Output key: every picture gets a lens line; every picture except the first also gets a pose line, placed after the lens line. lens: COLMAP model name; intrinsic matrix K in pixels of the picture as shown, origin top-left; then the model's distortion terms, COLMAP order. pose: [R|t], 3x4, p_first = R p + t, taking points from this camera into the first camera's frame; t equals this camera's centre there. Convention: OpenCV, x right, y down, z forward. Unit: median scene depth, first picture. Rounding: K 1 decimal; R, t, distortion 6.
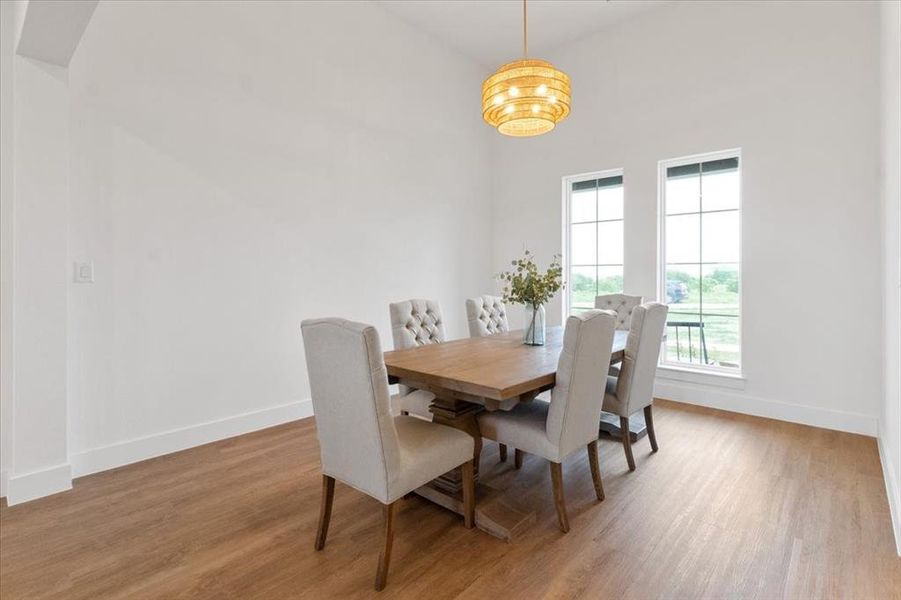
lens RADIAL K [[434.9, 0, 449.0], [0, 434.9, 273.8], [0, 0, 1]] dist [0.042182, -0.000020]
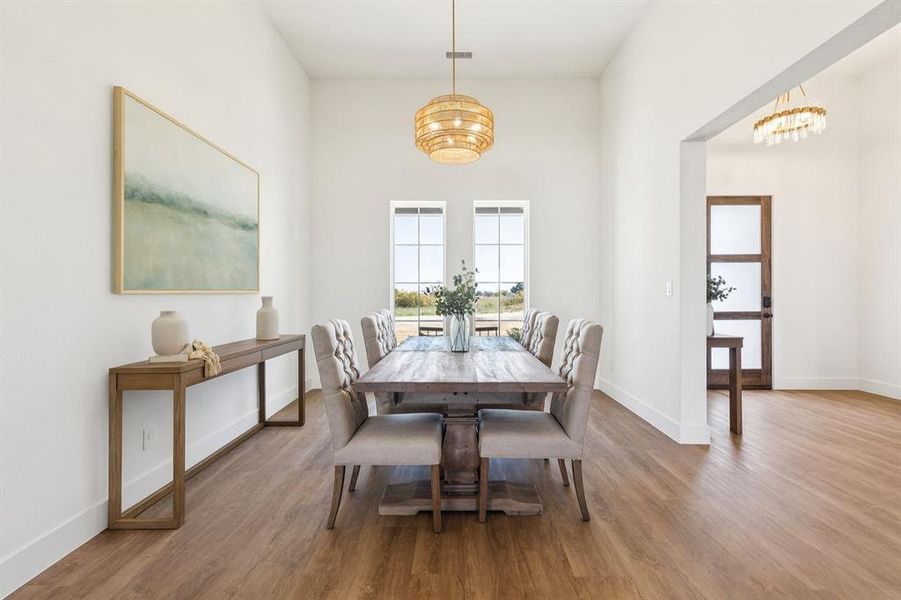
lens RADIAL K [[409.4, 0, 451.6], [0, 409.4, 294.1], [0, 0, 1]] dist [0.012861, 0.000003]
pose [[0.742856, 0.002572, 0.669446, -0.359258], [0.007229, 0.999903, -0.011864, 0.025295], [-0.669412, 0.013653, 0.742766, 0.173106]]
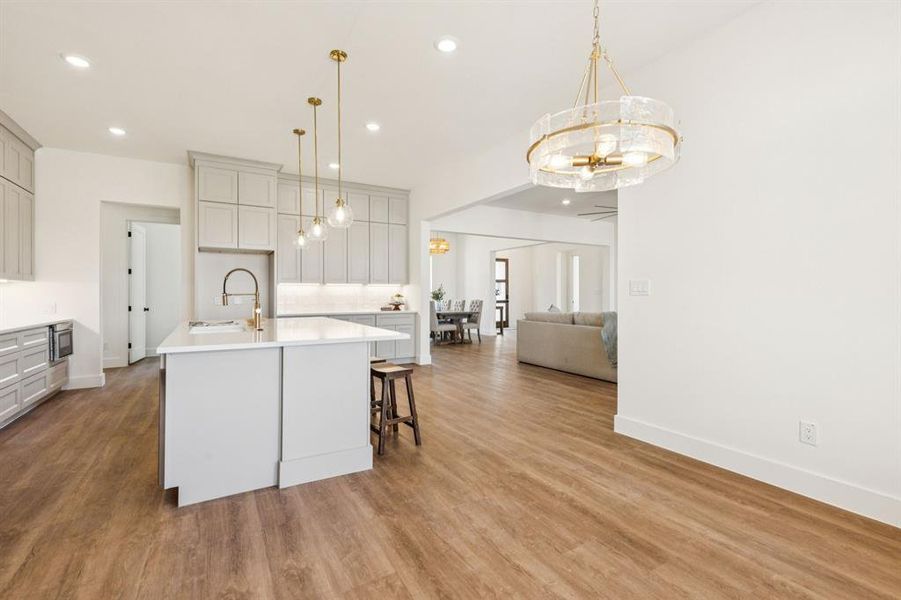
lens RADIAL K [[409.4, 0, 451.6], [0, 409.4, 294.1], [0, 0, 1]] dist [0.012861, 0.000003]
pose [[0.294856, 0.003424, 0.955536, -2.120289], [0.011696, 0.999906, -0.007192, 0.036580], [-0.955470, 0.013297, 0.294788, -0.088833]]
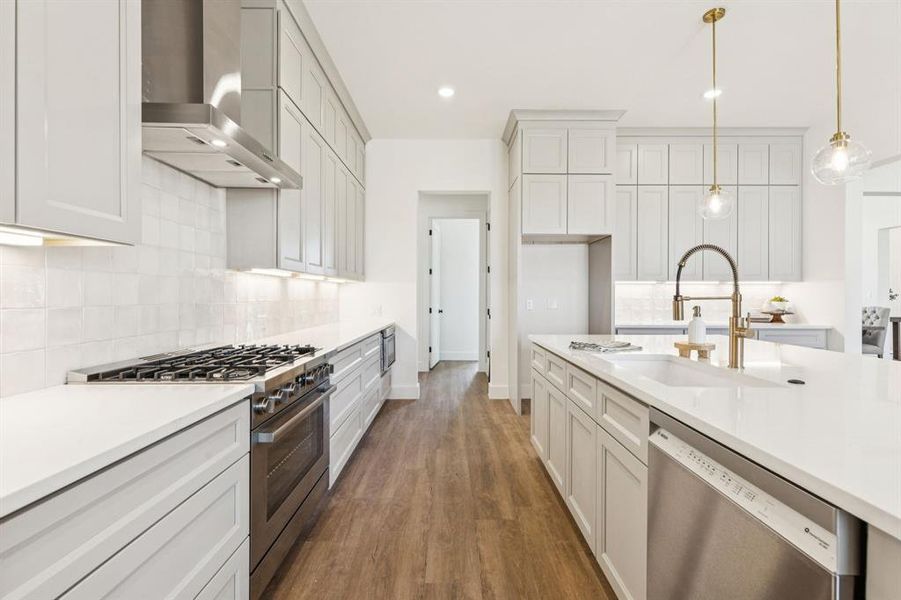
lens RADIAL K [[409.4, 0, 451.6], [0, 409.4, 294.1], [0, 0, 1]] dist [0.012861, 0.000003]
pose [[0.736991, 0.008795, 0.675846, -1.930506], [0.001279, 0.999895, -0.014408, 0.028358], [-0.675902, 0.011483, 0.736902, 0.385853]]
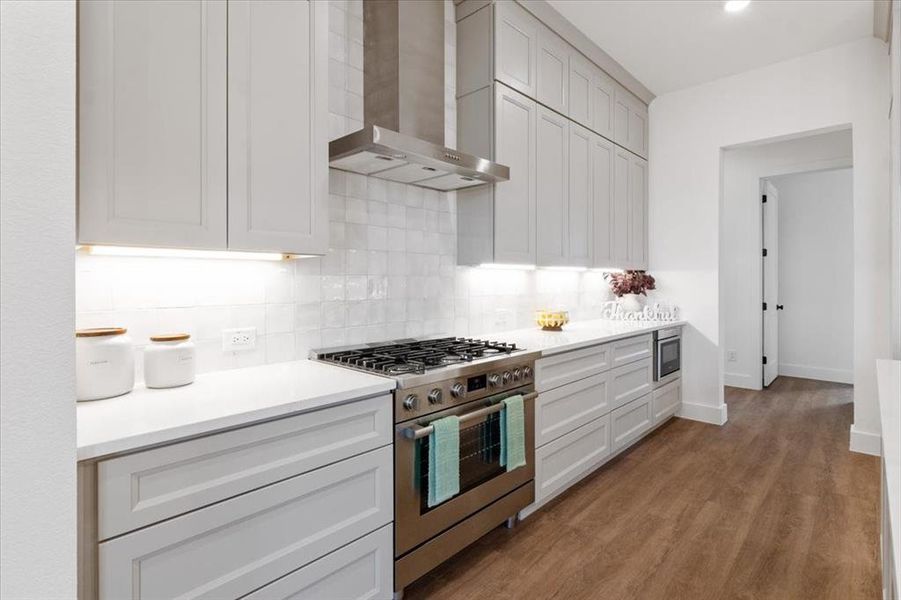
lens RADIAL K [[435.7, 0, 454.9], [0, 435.7, 282.0], [0, 0, 1]] dist [-0.000300, -0.000333]
pose [[0.999772, 0.002142, -0.021239, -1.779292], [-0.002371, 0.999939, -0.010769, 0.017230], [0.021214, 0.010817, 0.999716, 0.370188]]
